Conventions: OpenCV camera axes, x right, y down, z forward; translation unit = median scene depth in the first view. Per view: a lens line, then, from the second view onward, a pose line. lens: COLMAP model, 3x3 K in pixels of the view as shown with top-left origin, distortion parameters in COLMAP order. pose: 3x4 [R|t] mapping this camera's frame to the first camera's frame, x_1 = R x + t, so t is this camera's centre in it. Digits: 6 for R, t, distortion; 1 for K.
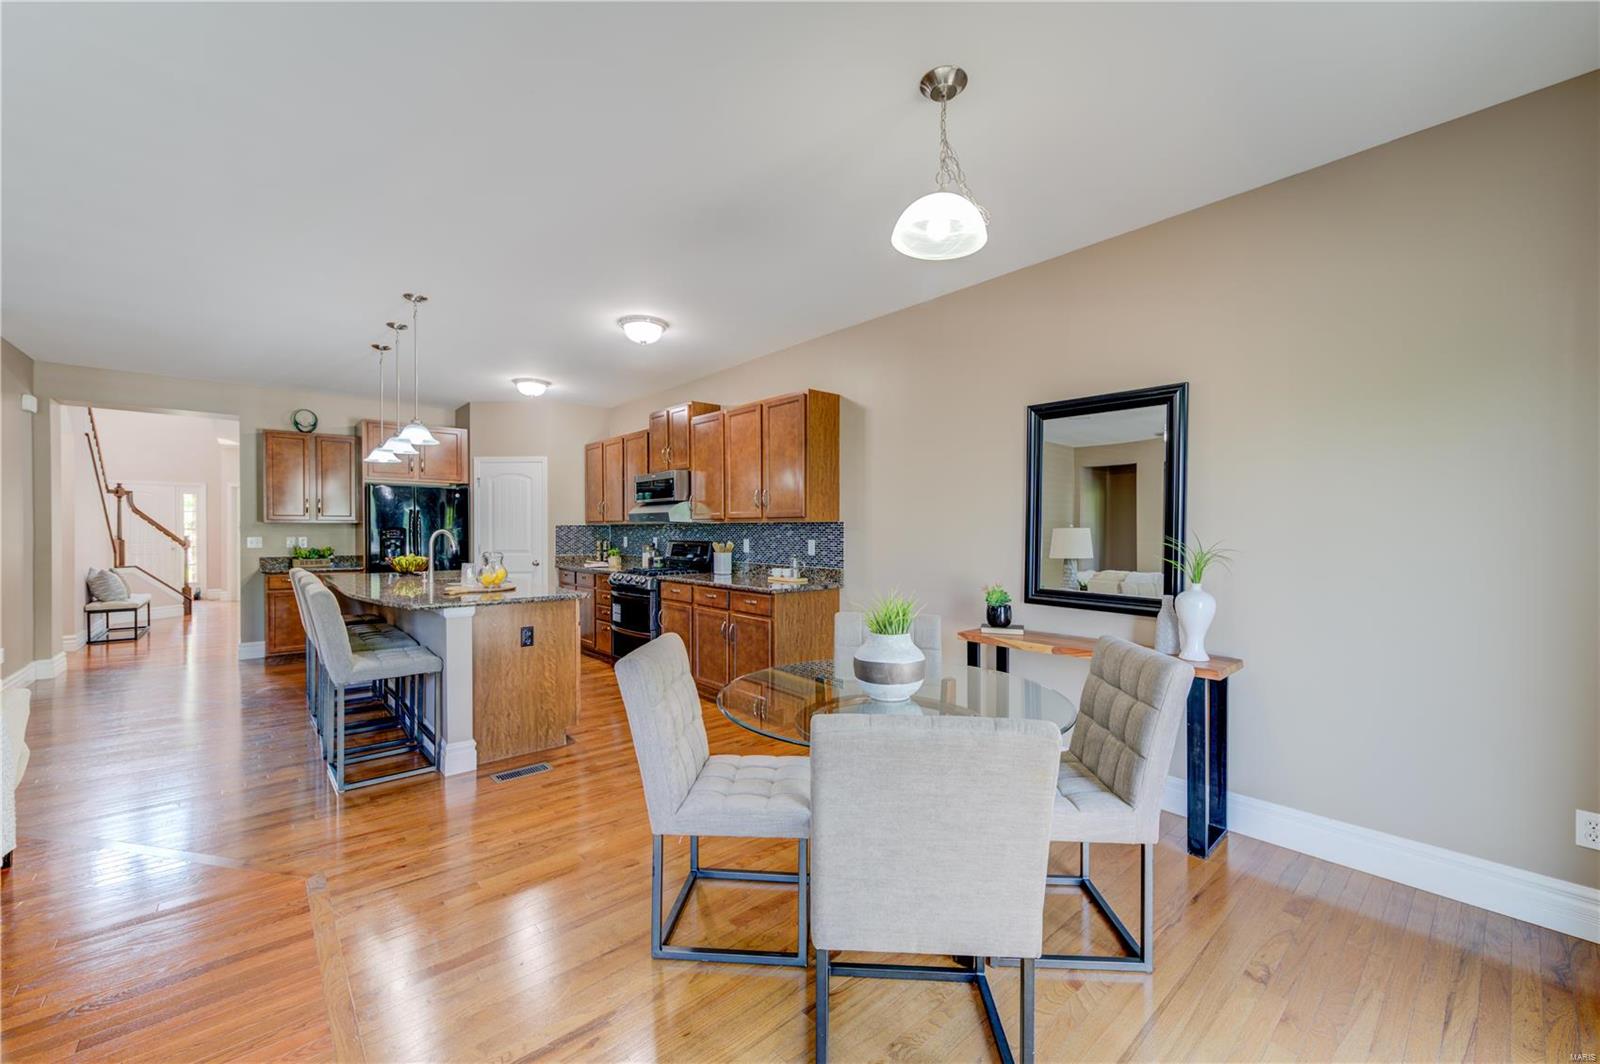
lens RADIAL K [[621.8, 0, 800.9], [0, 621.8, 537.3], [0, 0, 1]] dist [-0.000274, 0.000003]
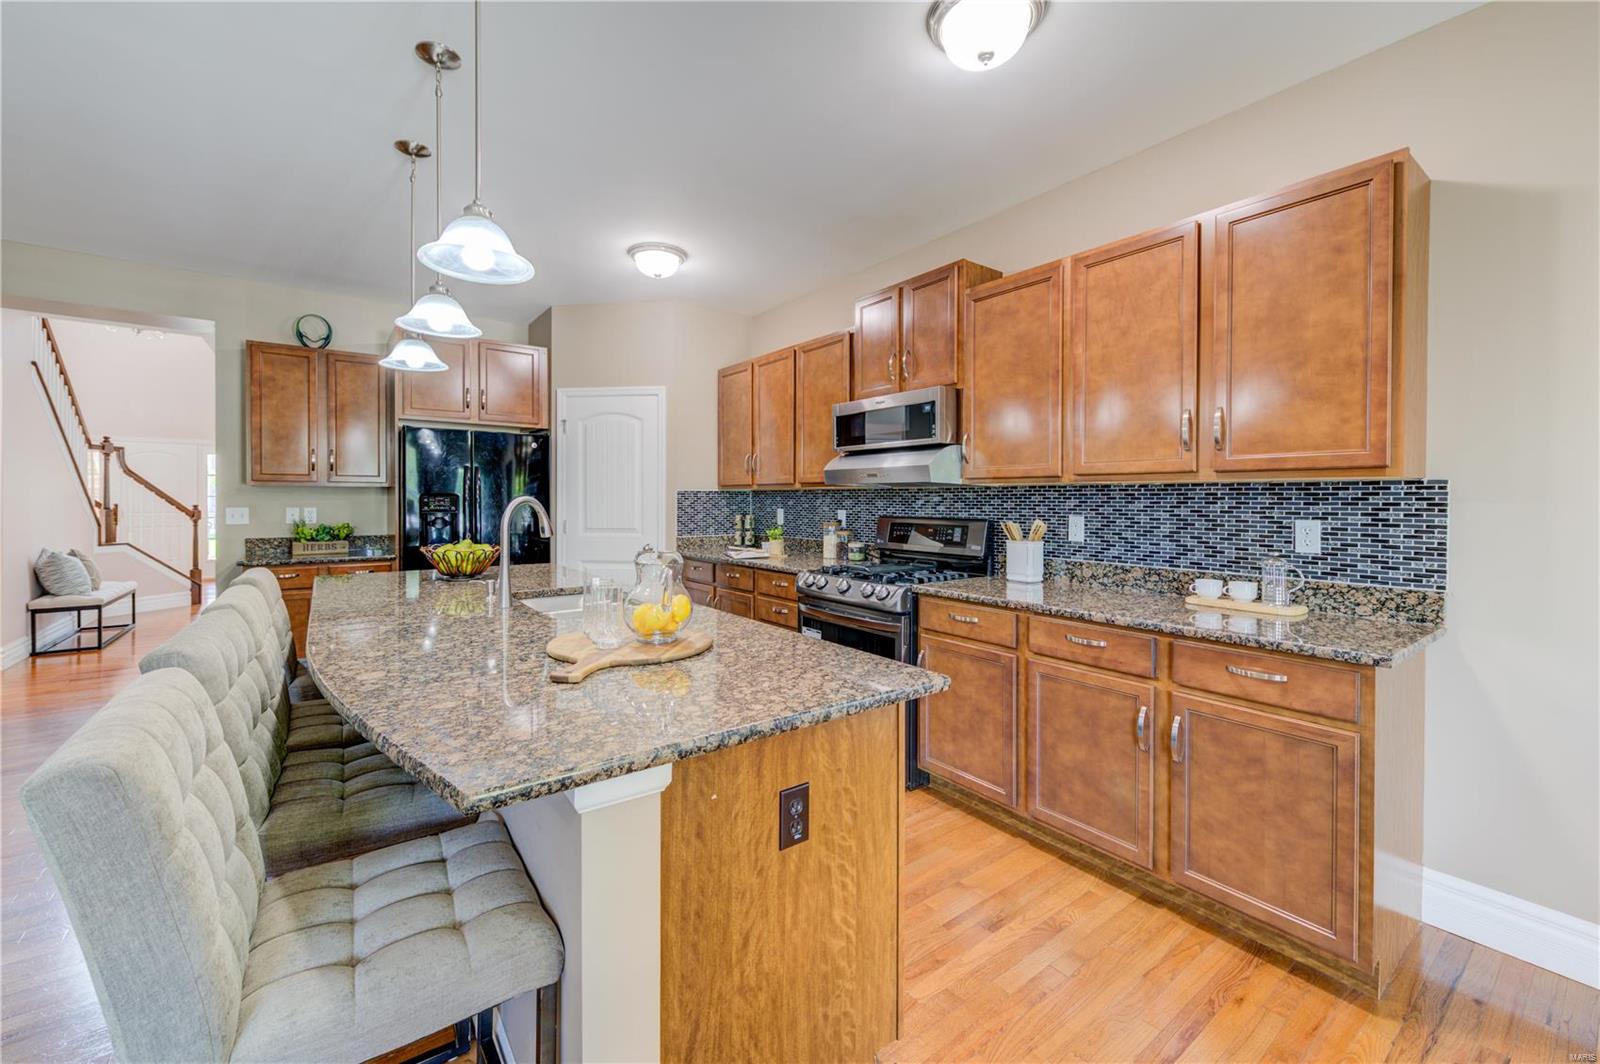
lens RADIAL K [[633.7, 0, 797.8], [0, 633.7, 505.6], [0, 0, 1]] dist [0.001414, 0.000079]
pose [[0.996811, 0.003372, -0.079733, -0.232511], [-0.003485, 0.999993, -0.001272, -0.003652], [0.079728, 0.001546, 0.996815, 0.373331]]
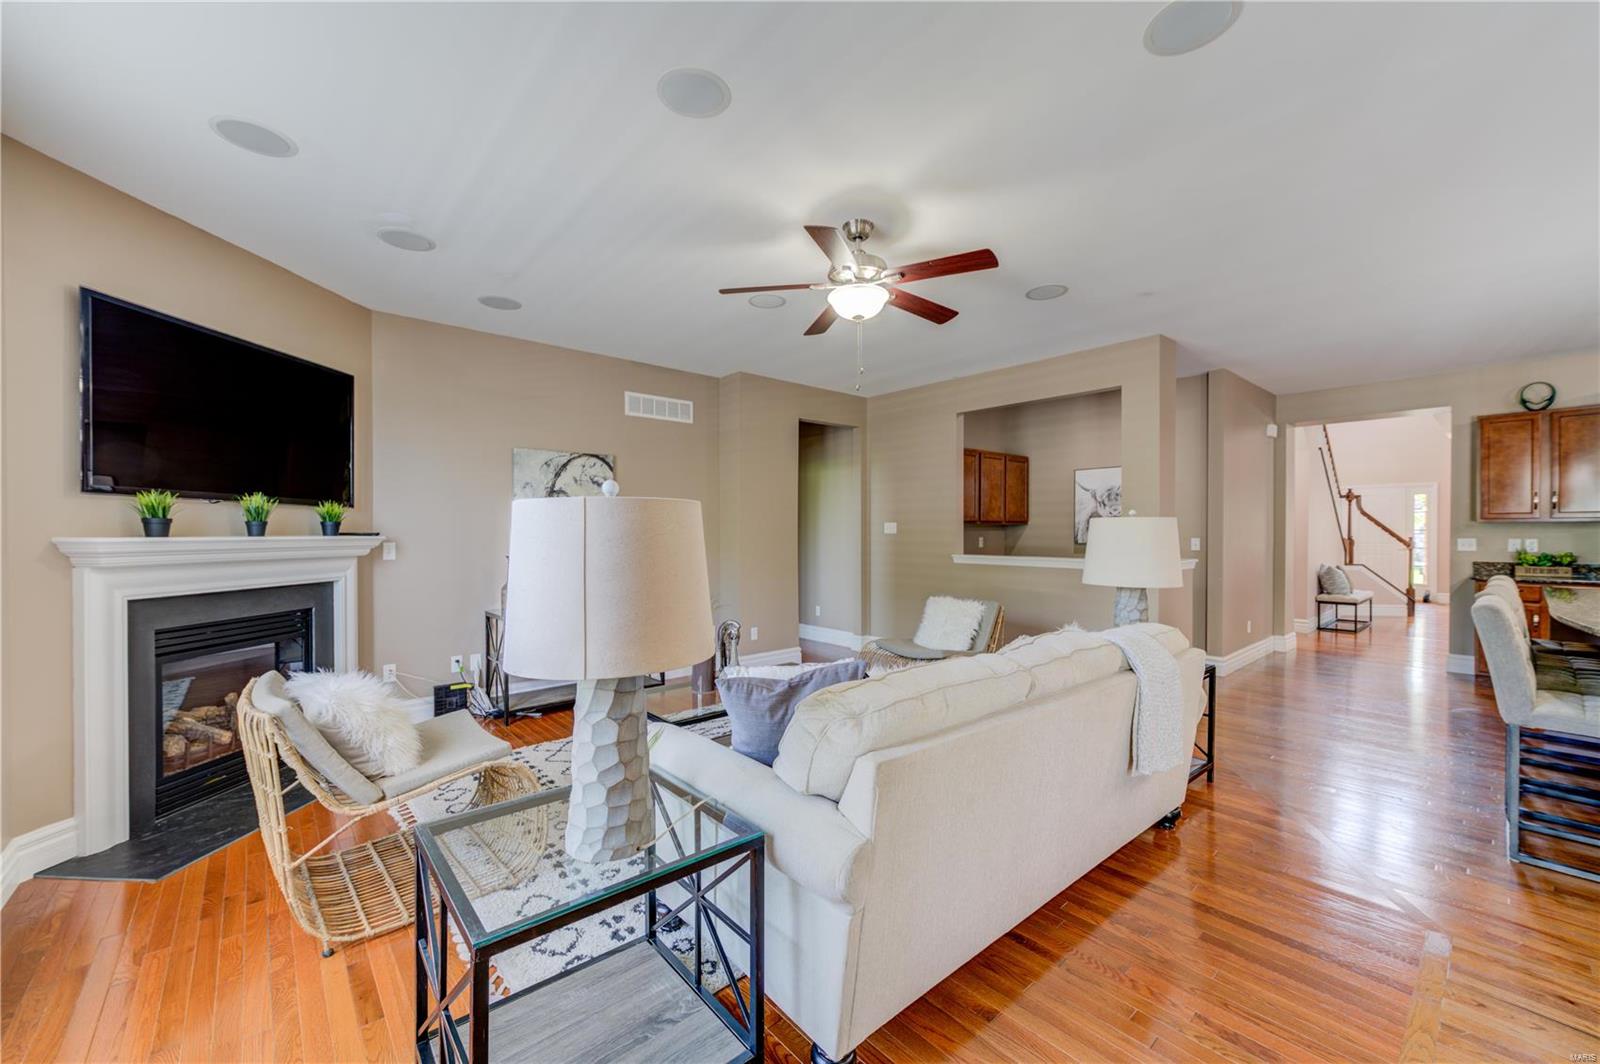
lens RADIAL K [[627.4, 0, 799.5], [0, 627.4, 535.9], [0, 0, 1]] dist [-0.000694, 0.000013]
pose [[-0.008394, 0.005898, -0.999947, 0.031796], [-0.010122, 0.999931, 0.005983, 0.000003], [0.999914, 0.010171, -0.008333, 0.044826]]
